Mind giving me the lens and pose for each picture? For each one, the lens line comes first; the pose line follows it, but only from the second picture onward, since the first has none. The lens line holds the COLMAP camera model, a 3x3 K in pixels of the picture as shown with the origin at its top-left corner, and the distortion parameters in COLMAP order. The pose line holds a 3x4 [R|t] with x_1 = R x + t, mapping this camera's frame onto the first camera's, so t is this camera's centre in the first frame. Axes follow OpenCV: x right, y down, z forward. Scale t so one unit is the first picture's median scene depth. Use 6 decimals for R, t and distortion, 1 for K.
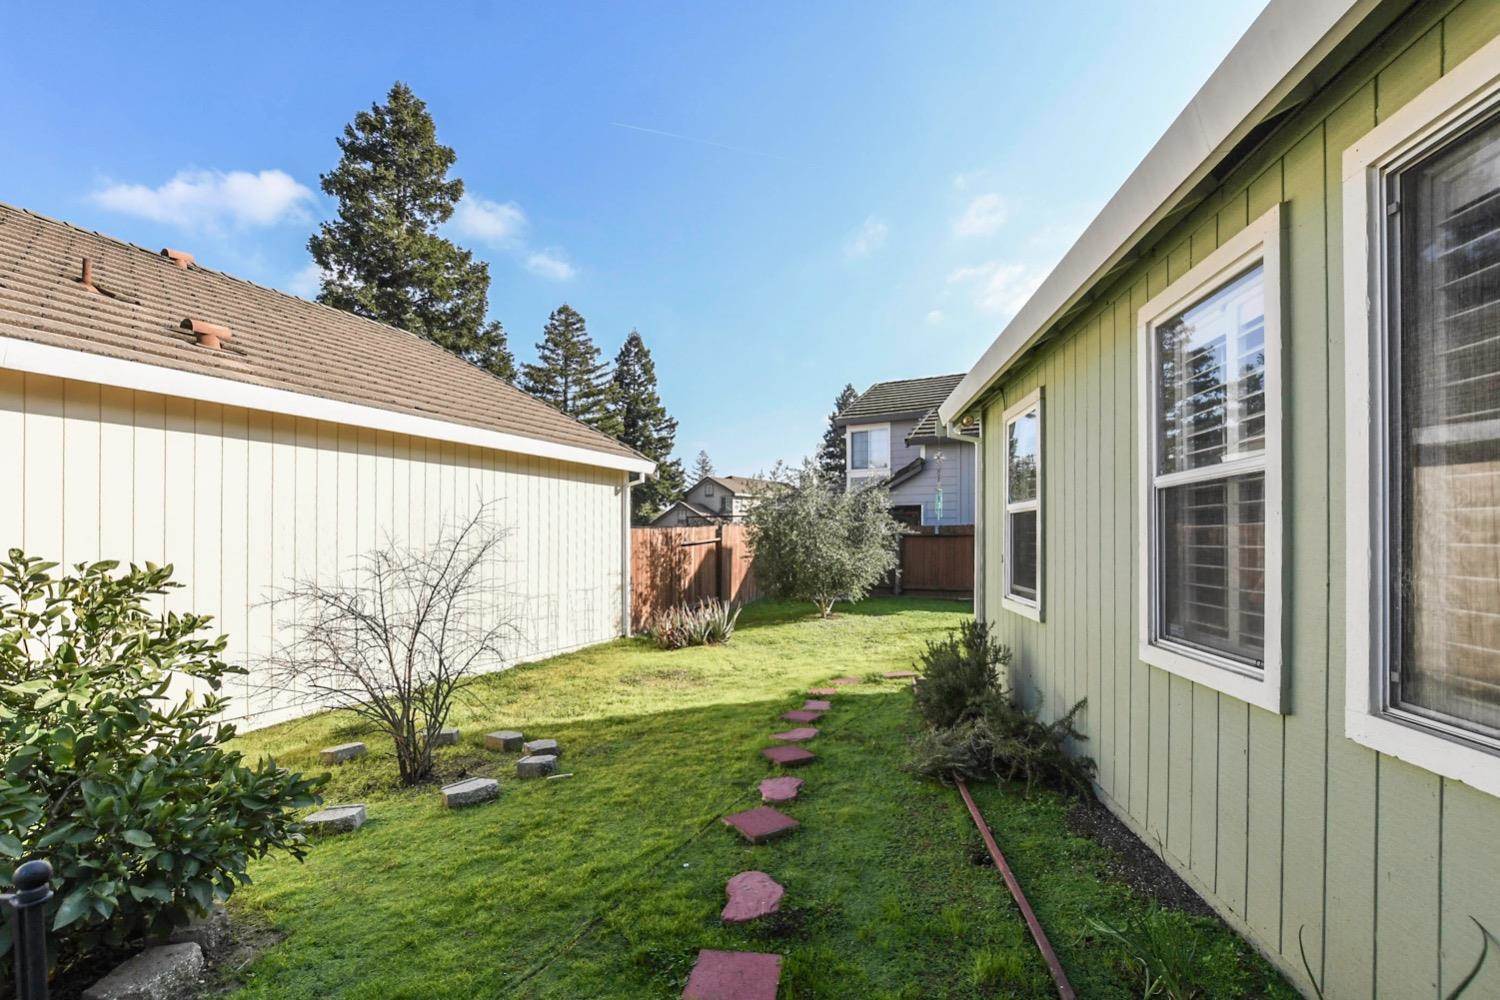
lens RADIAL K [[651.8, 0, 753.5], [0, 651.8, 523.8], [0, 0, 1]] dist [-0.020194, -0.000176]
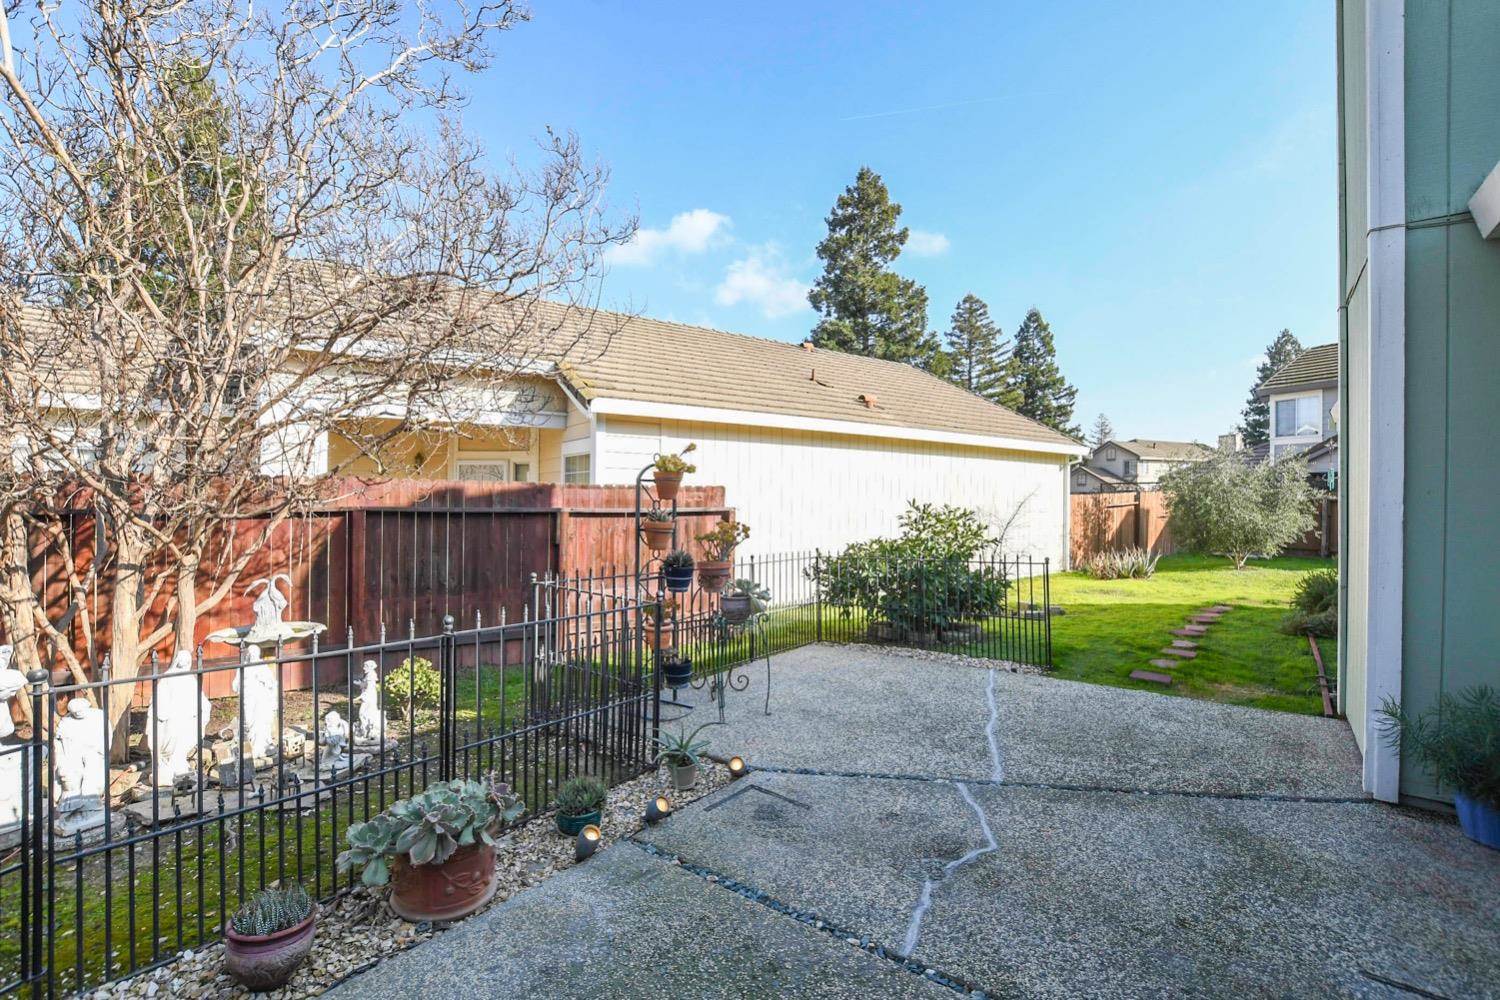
lens RADIAL K [[664.2, 0, 750.0], [0, 664.2, 500.0], [0, 0, 1]] dist [-0.032779, 0.004152]
pose [[0.851162, 0.008171, -0.524840, -0.016577], [0.002988, 0.999787, 0.020411, -0.006544], [0.524895, -0.018941, 0.850956, -0.317890]]
